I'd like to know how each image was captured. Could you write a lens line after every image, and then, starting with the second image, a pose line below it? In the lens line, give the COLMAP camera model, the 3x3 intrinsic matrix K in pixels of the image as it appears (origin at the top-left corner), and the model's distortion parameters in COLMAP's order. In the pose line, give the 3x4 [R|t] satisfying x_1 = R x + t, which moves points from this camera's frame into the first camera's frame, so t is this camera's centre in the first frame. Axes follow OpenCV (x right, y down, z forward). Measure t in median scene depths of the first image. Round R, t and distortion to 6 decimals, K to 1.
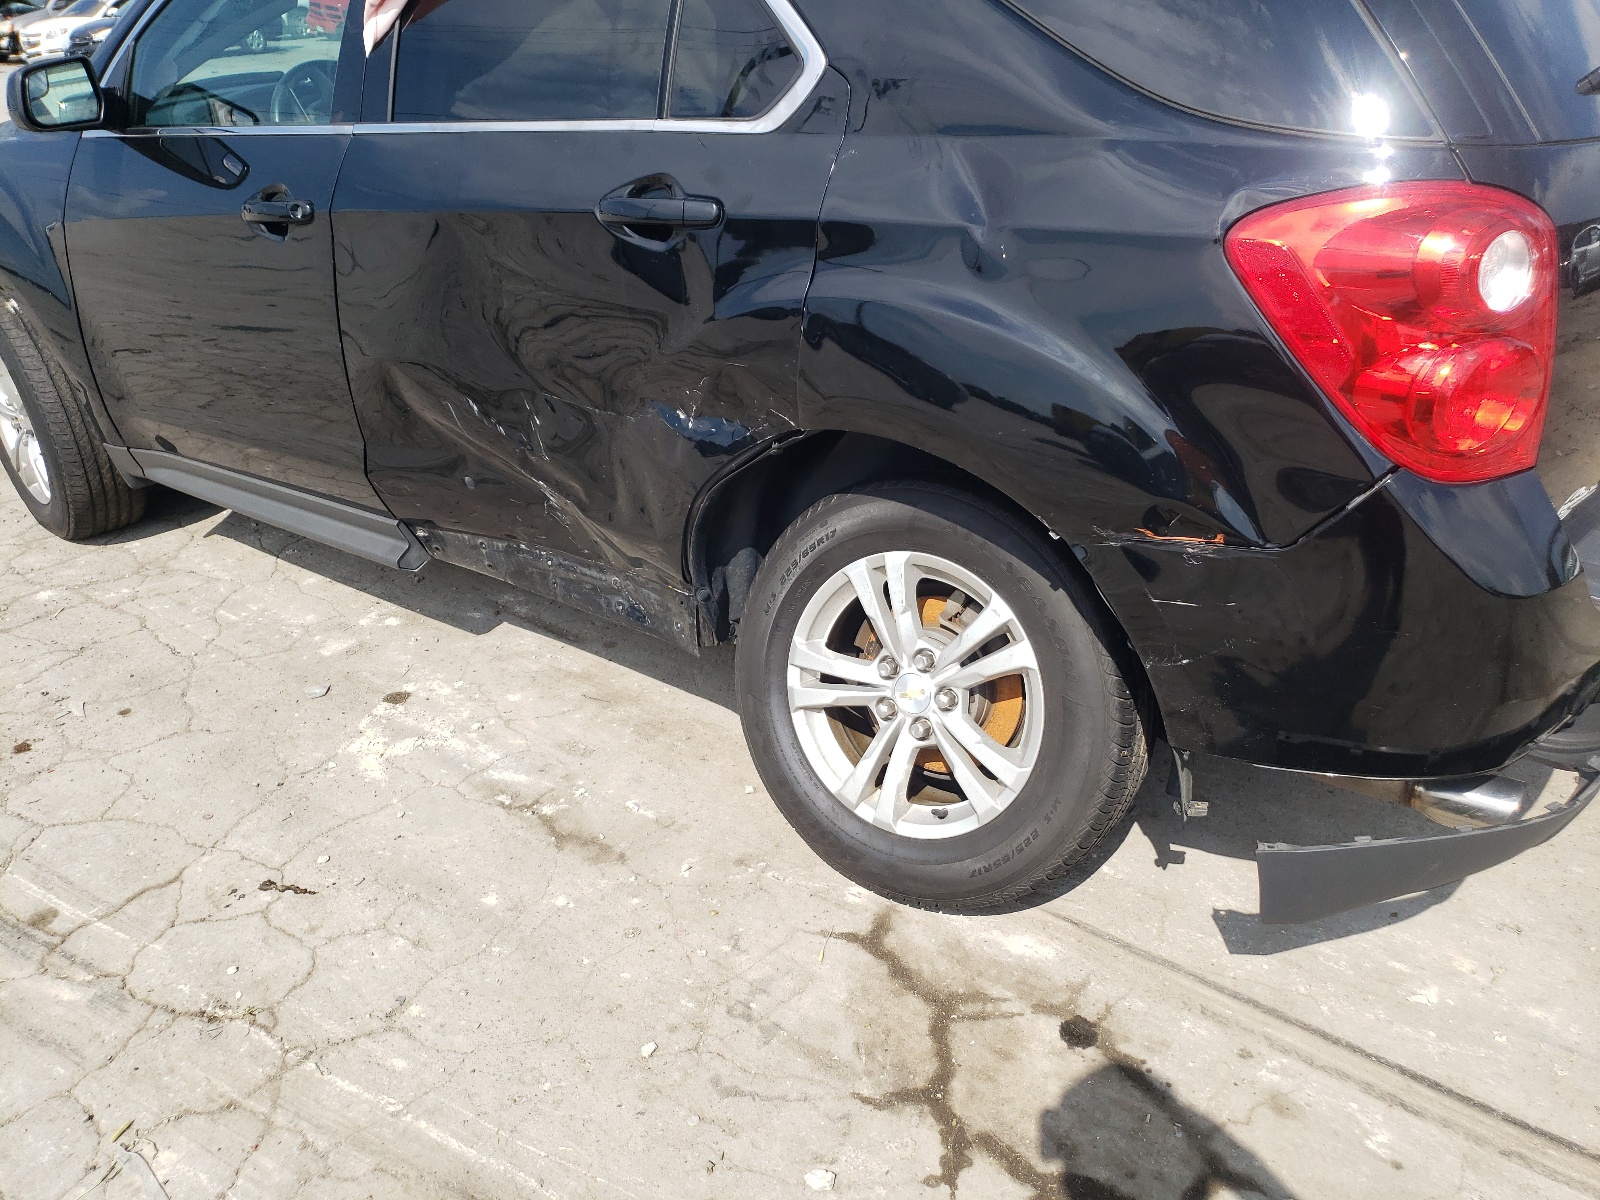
lens RADIAL K [[1196.7, 0, 804.8], [0, 1196.7, 588.3], [0, 0, 1]] dist [0.013173, 0.006529]
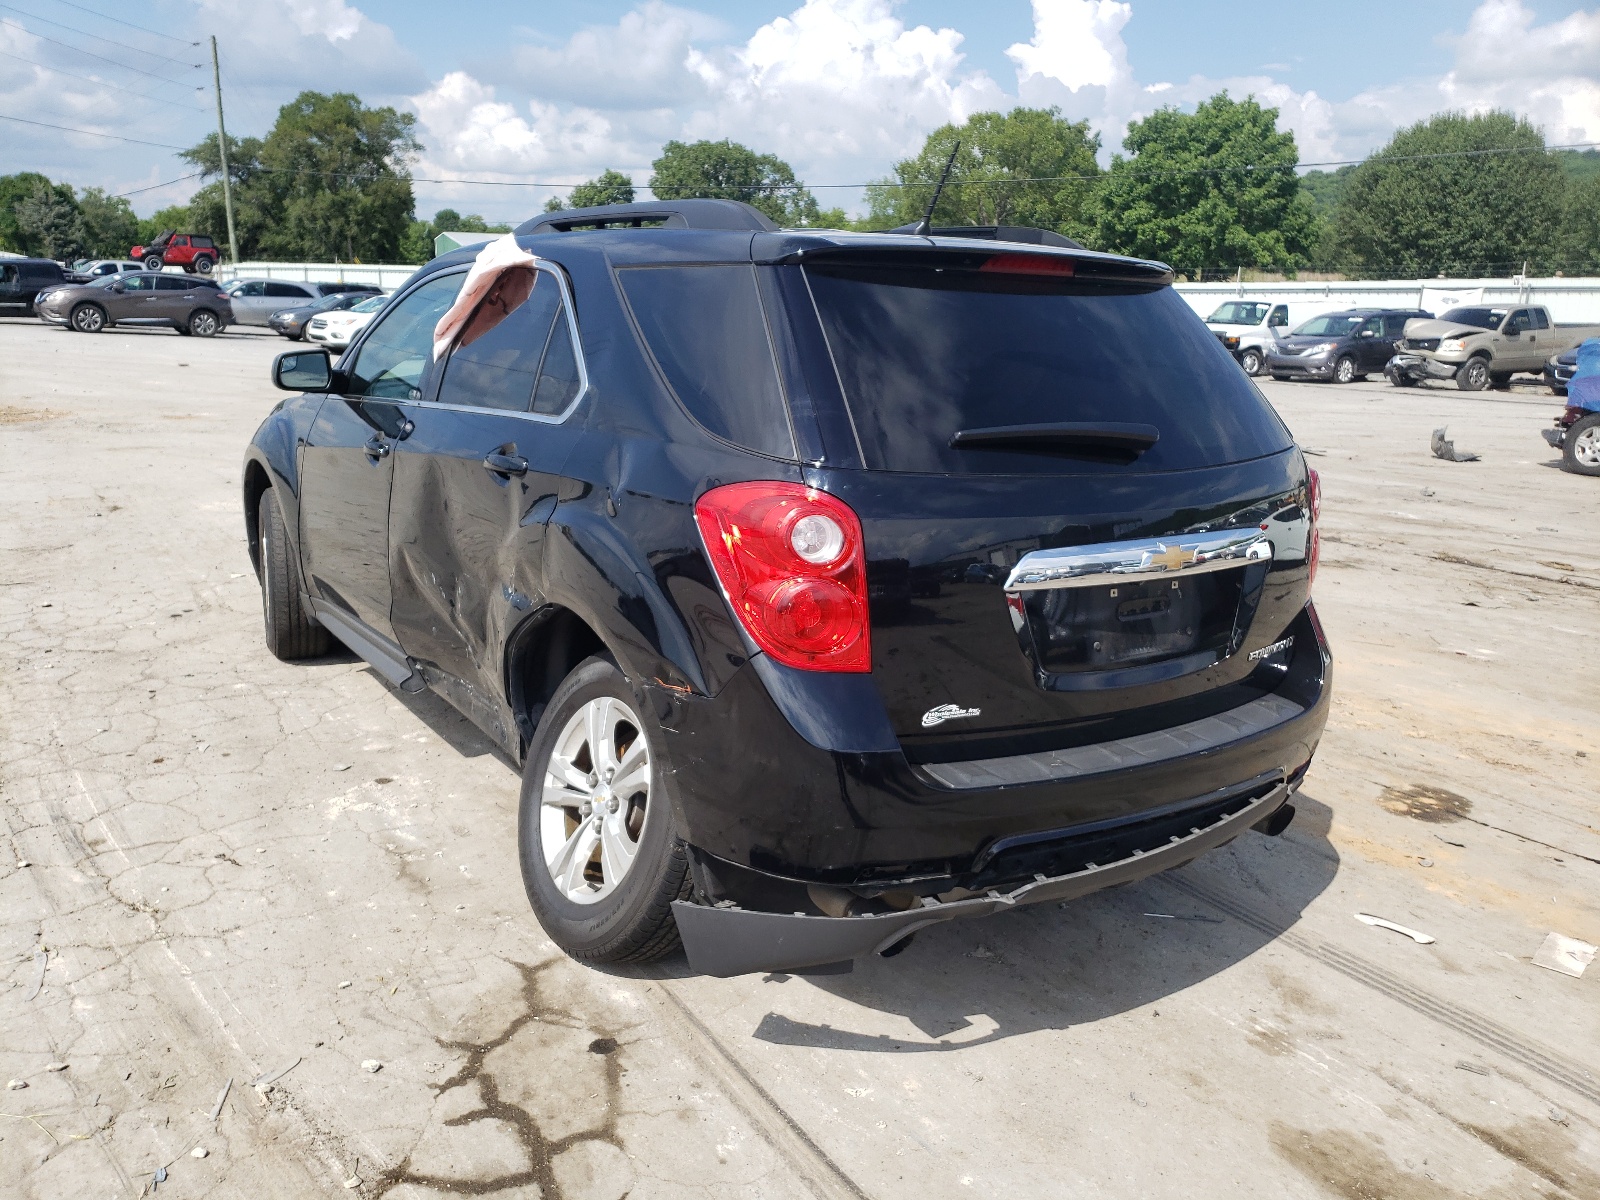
lens RADIAL K [[1196.7, 0, 793.5], [0, 1196.7, 602.0], [0, 0, 1]] dist [0.013173, 0.006529]
pose [[0.940436, 0.145734, -0.307152, 0.755036], [-0.215893, 0.953914, -0.208417, 0.117613], [0.262623, 0.262314, 0.928558, -0.348944]]
